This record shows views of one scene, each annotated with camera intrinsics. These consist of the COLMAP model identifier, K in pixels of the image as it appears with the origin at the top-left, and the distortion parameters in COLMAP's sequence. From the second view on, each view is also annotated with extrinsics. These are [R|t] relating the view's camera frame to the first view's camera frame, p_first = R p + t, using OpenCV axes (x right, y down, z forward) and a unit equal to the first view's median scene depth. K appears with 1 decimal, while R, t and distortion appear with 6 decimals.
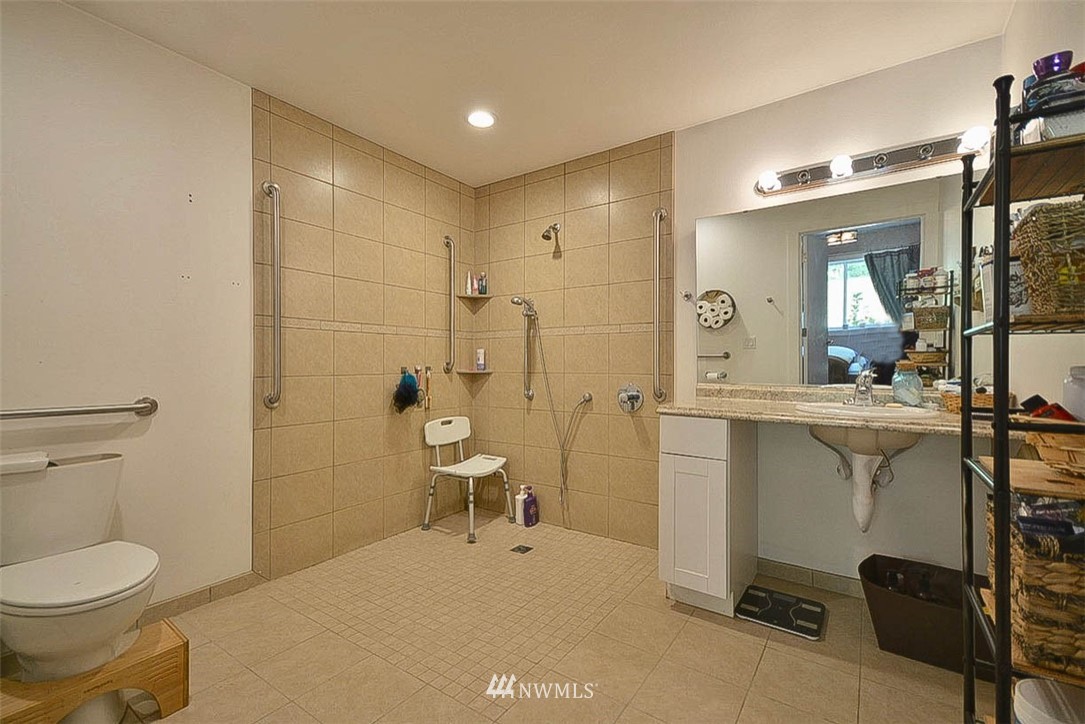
lens RADIAL K [[476.4, 0, 538.6], [0, 476.4, 359.3], [0, 0, 1]] dist [0.002135, -0.000107]
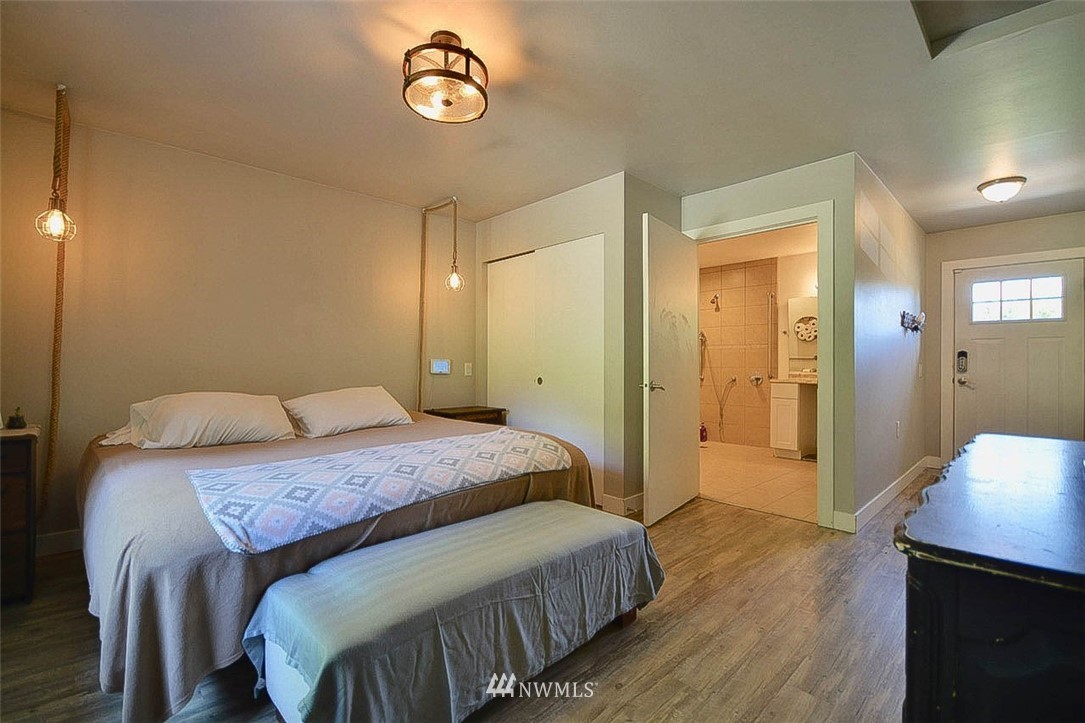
lens RADIAL K [[476.4, 0, 538.6], [0, 476.4, 358.8], [0, 0, 1]] dist [0.002135, -0.000107]
pose [[0.979757, -0.000195, -0.200190, -0.308213], [-0.000047, 0.999999, -0.001204, -0.005161], [0.200190, 0.001189, 0.979756, -1.184178]]
